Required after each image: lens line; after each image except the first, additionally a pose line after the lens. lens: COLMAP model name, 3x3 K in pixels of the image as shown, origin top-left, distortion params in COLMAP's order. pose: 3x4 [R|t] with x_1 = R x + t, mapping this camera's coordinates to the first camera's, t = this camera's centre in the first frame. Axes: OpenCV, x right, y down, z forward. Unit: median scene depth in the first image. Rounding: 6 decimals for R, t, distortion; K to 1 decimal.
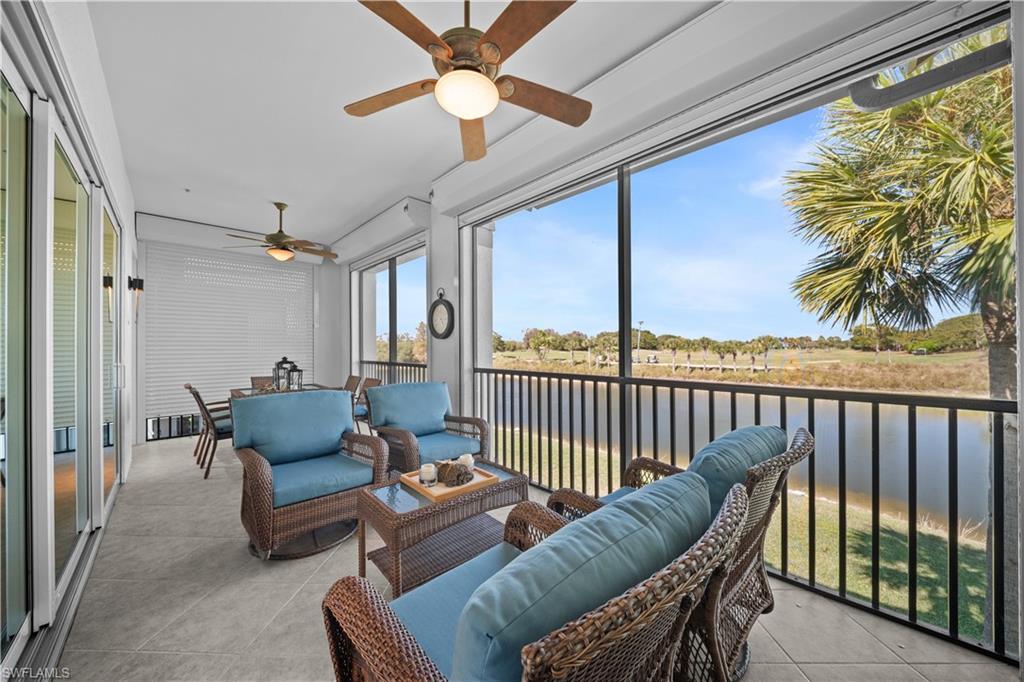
lens RADIAL K [[359.5, 0, 518.8], [0, 359.5, 347.4], [0, 0, 1]] dist [-0.000215, -0.000001]
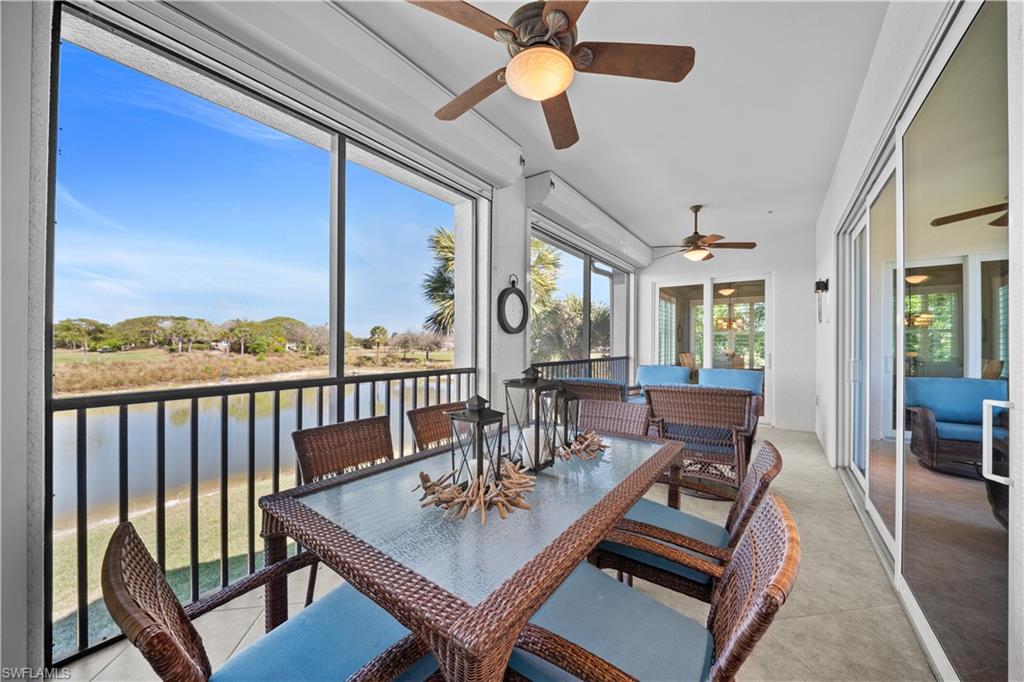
lens RADIAL K [[359.5, 0, 518.8], [0, 359.5, 347.4], [0, 0, 1]] dist [-0.000215, -0.000001]
pose [[-0.172523, -0.001411, 0.985004, -0.194979], [-0.005346, 0.999986, 0.000496, 0.001247], [-0.984991, -0.005181, -0.172528, 0.210719]]
